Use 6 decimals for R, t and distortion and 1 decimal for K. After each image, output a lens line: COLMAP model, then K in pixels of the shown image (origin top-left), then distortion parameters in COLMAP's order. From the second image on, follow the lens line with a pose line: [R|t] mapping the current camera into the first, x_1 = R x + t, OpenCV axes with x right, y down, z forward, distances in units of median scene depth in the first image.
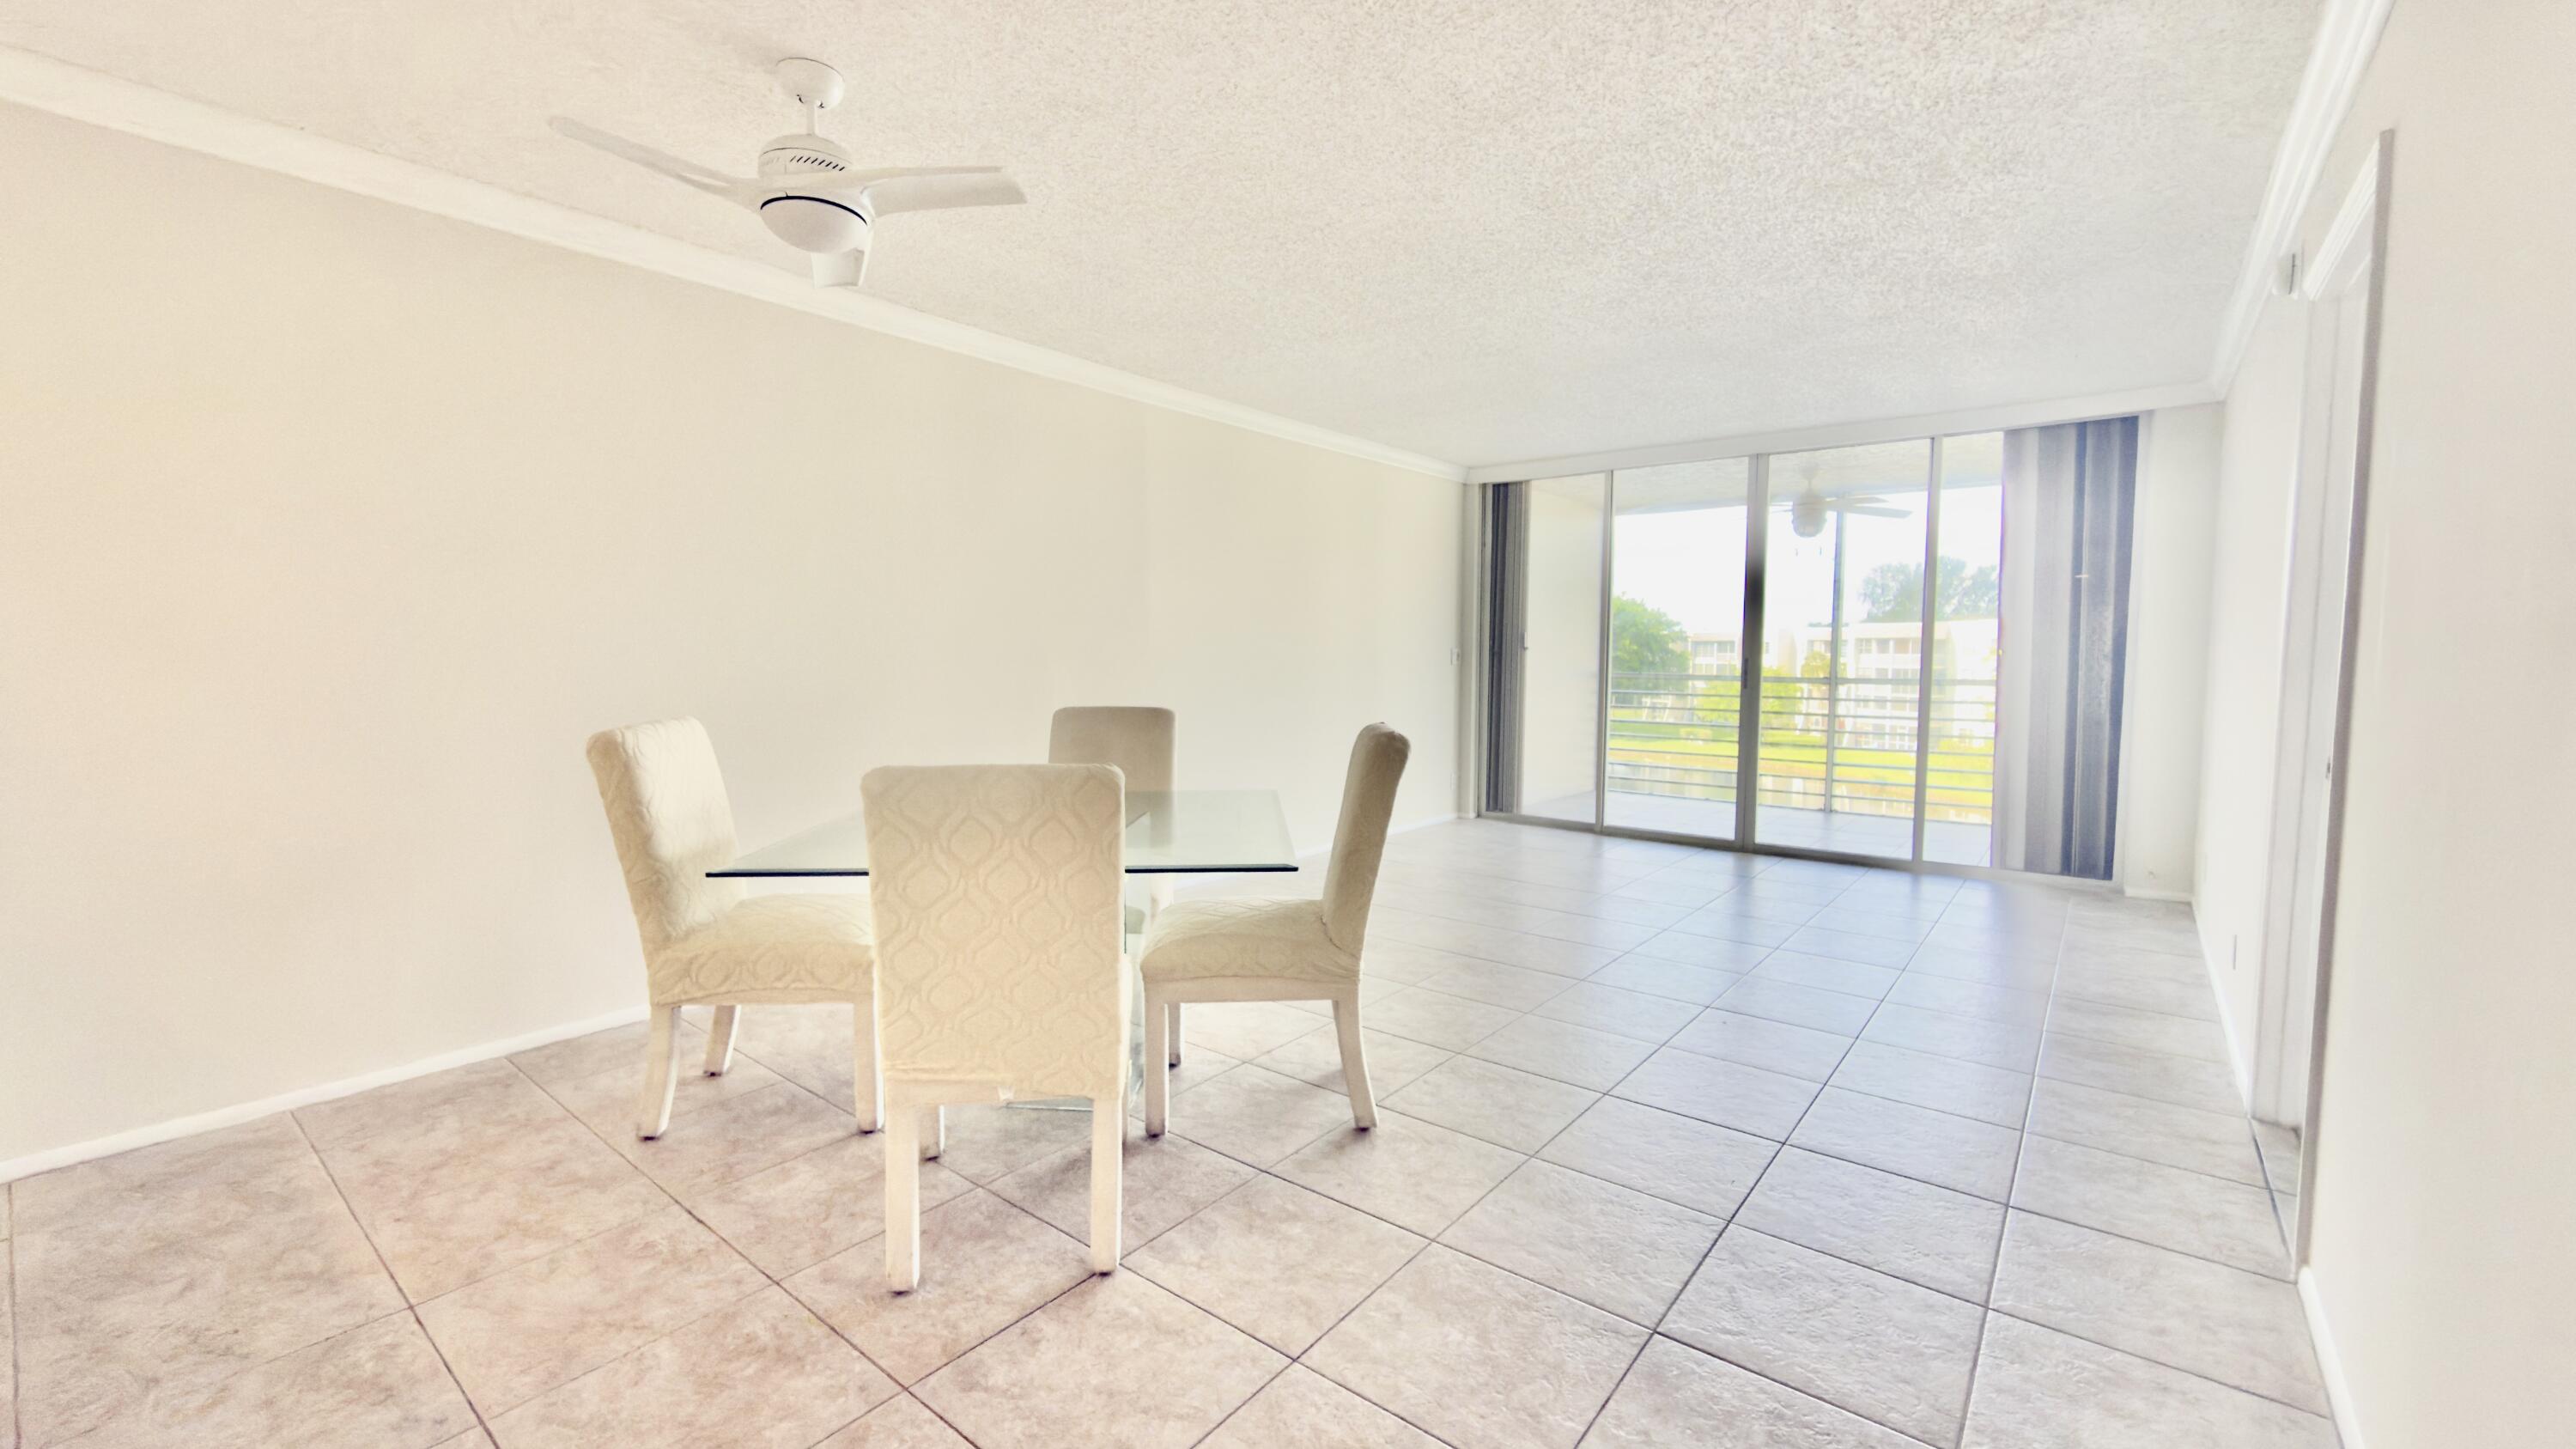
lens RADIAL K [[1036.1, 0, 1285.1], [0, 1036.1, 729.7], [0, 0, 1]] dist [0.000699, -0.000029]
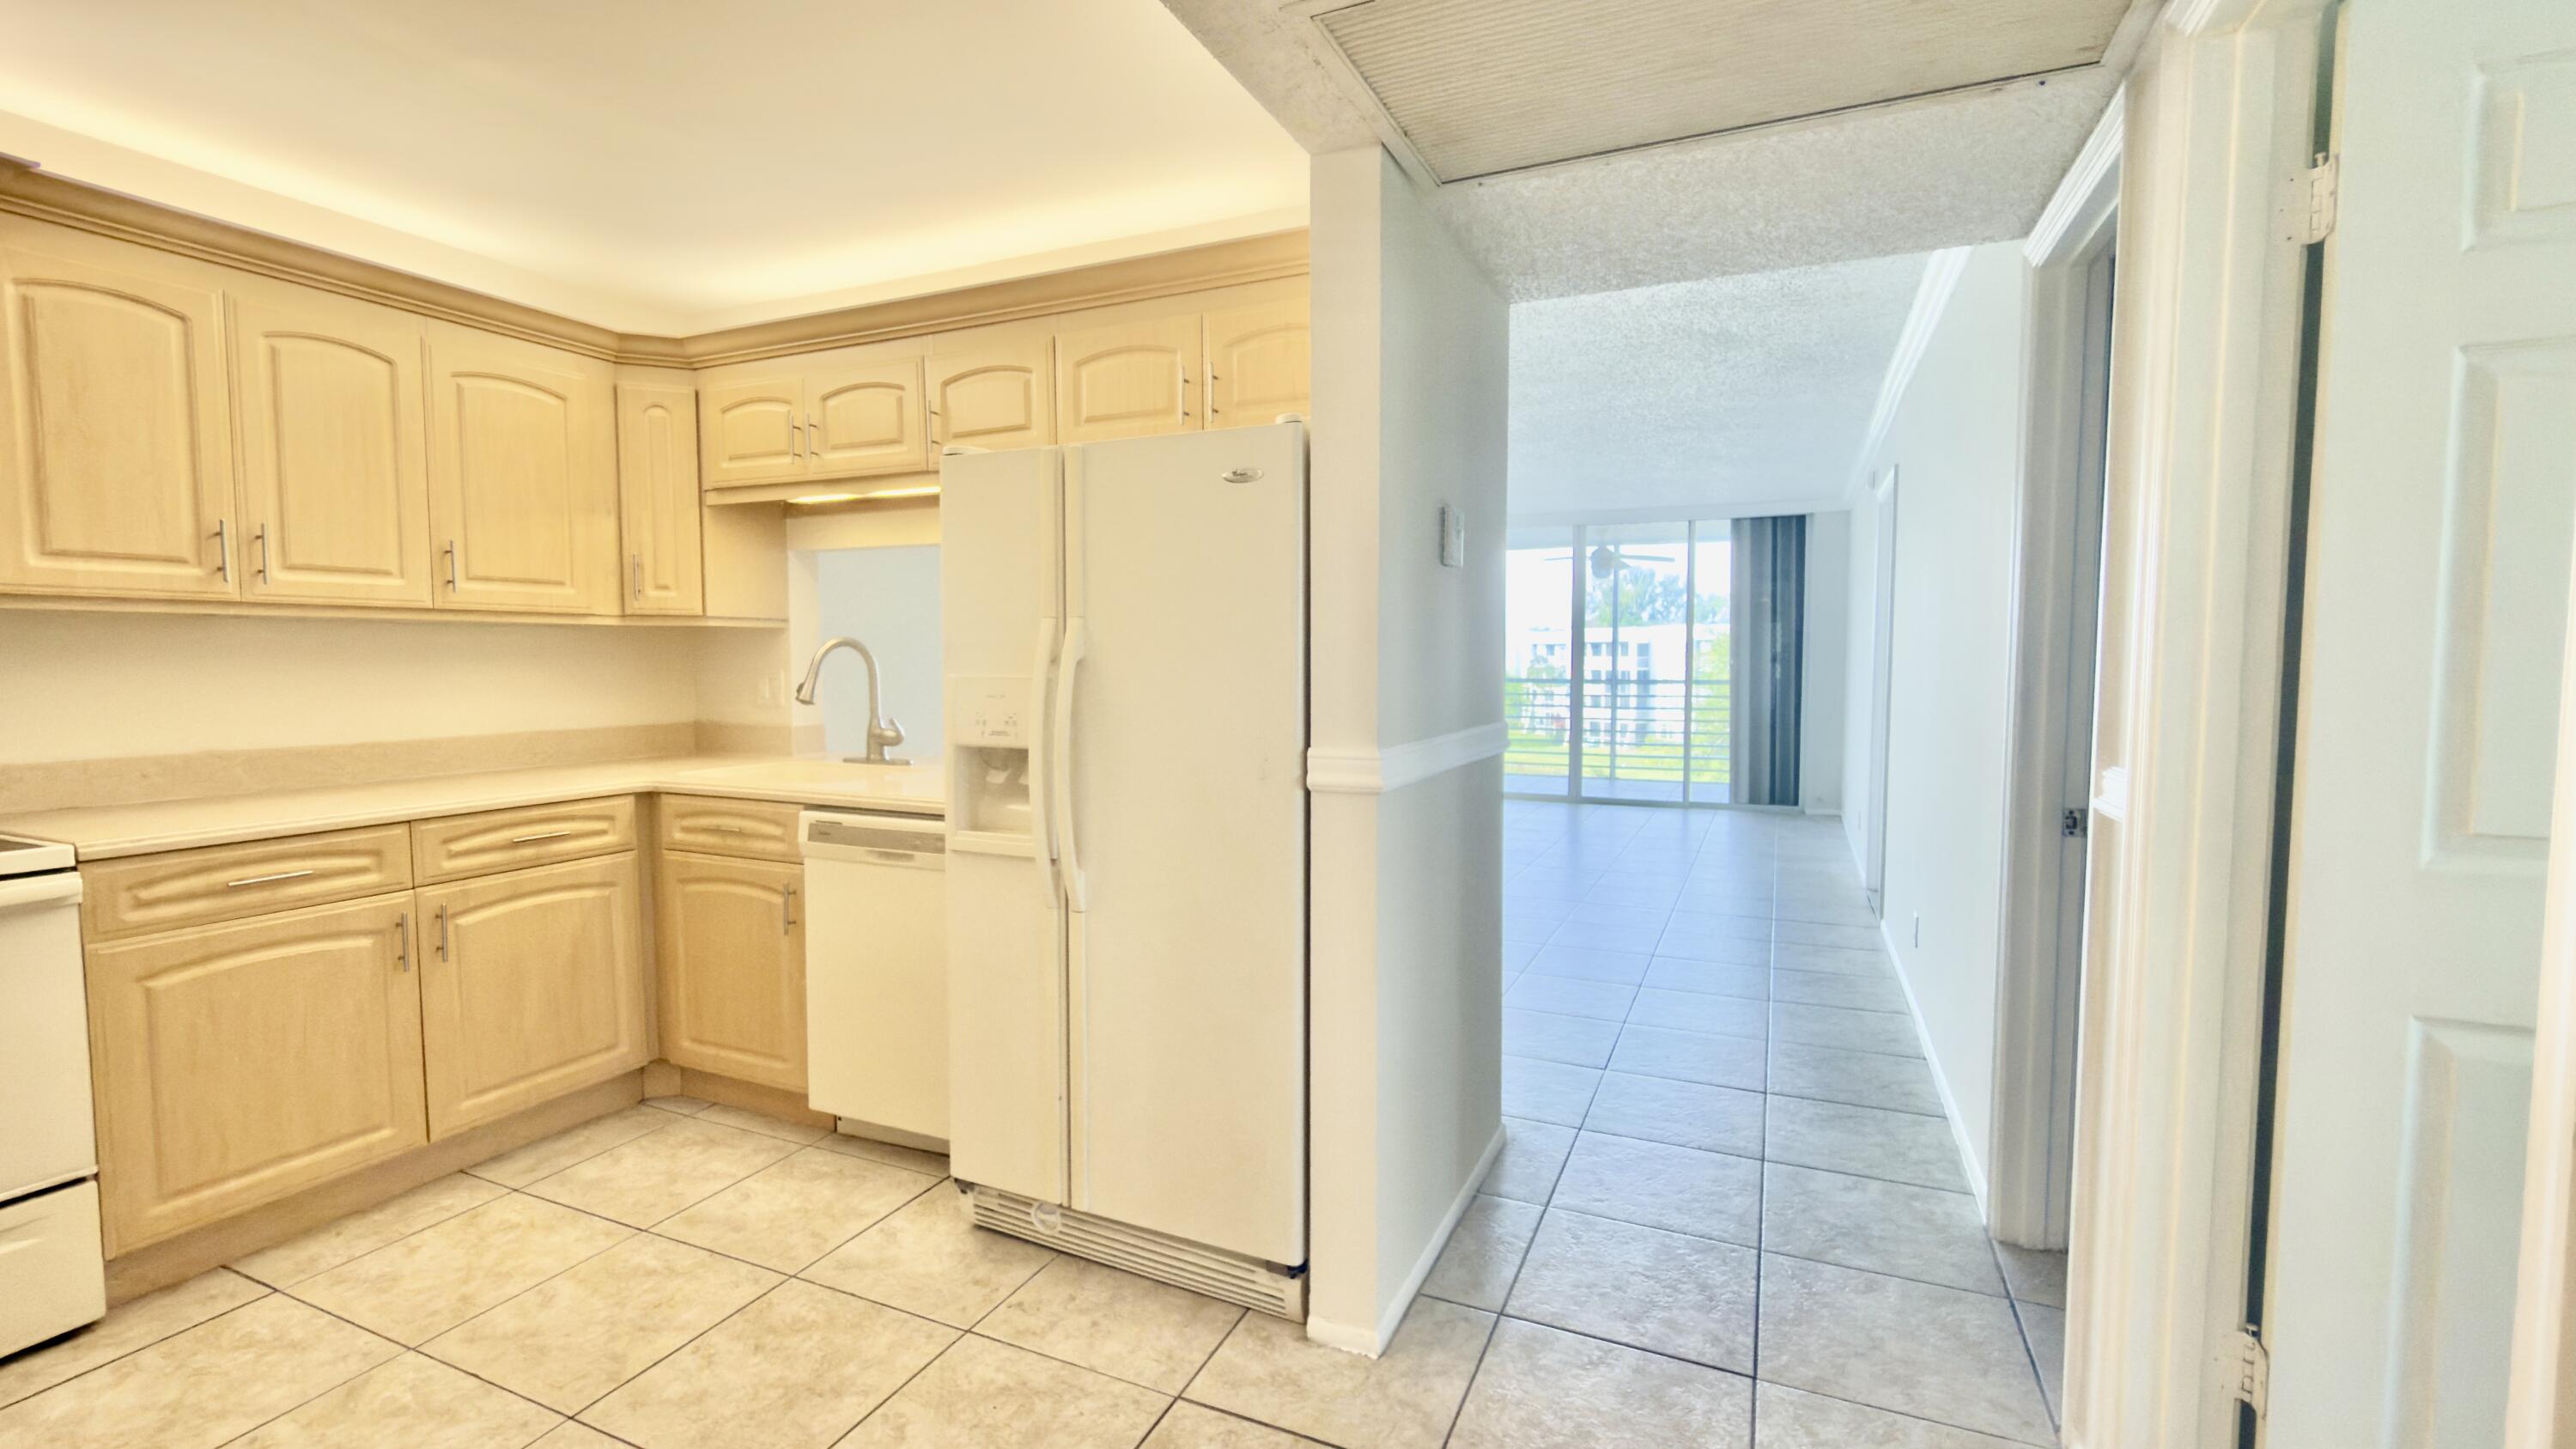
lens RADIAL K [[1085.2, 0, 1285.7], [0, 1085.2, 727.7], [0, 0, 1]] dist [0.000265, -0.000234]
pose [[0.969624, -0.017805, 0.243949, -0.336362], [0.019844, 0.999786, -0.005903, 0.017744], [-0.243792, 0.010564, 0.969770, -0.387255]]
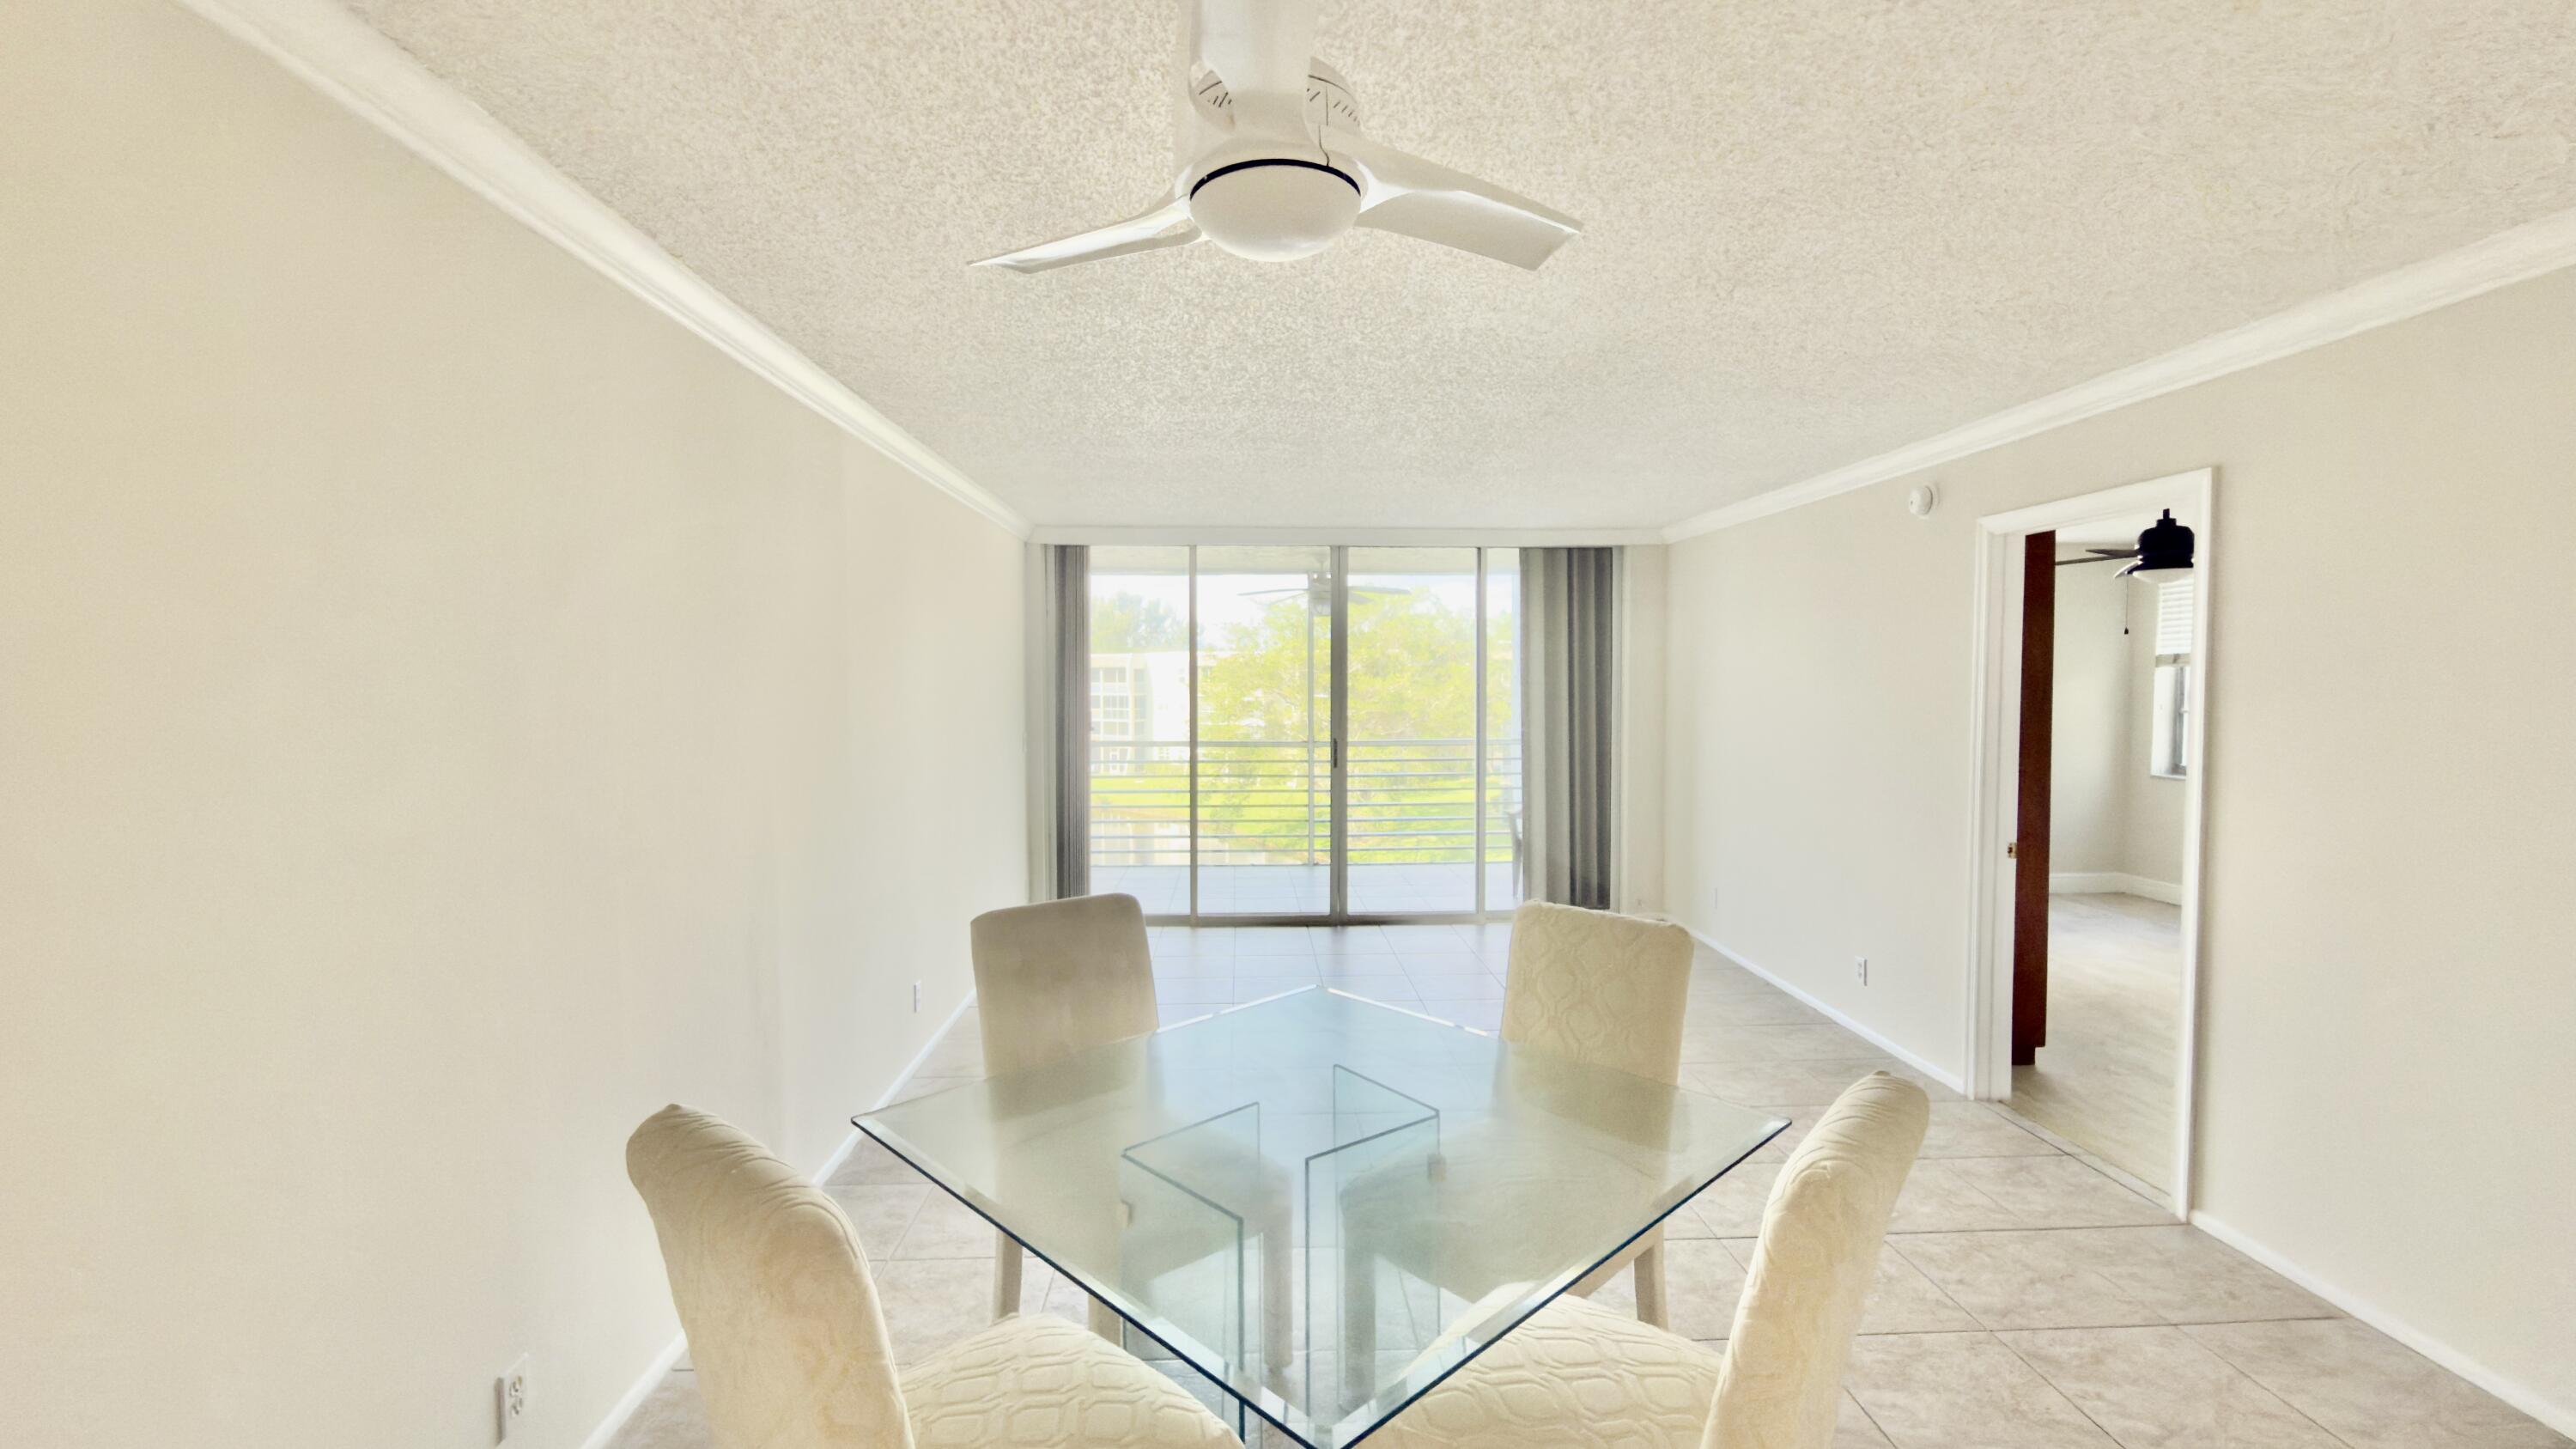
lens RADIAL K [[1089.9, 0, 1298.9], [0, 1089.9, 741.0], [0, 0, 1]] dist [0.015645, -0.000031]
pose [[0.741868, -0.043770, 0.669116, -0.347362], [0.054851, 0.998484, 0.004501, -0.081023], [-0.668299, 0.033362, 0.743144, 0.224501]]
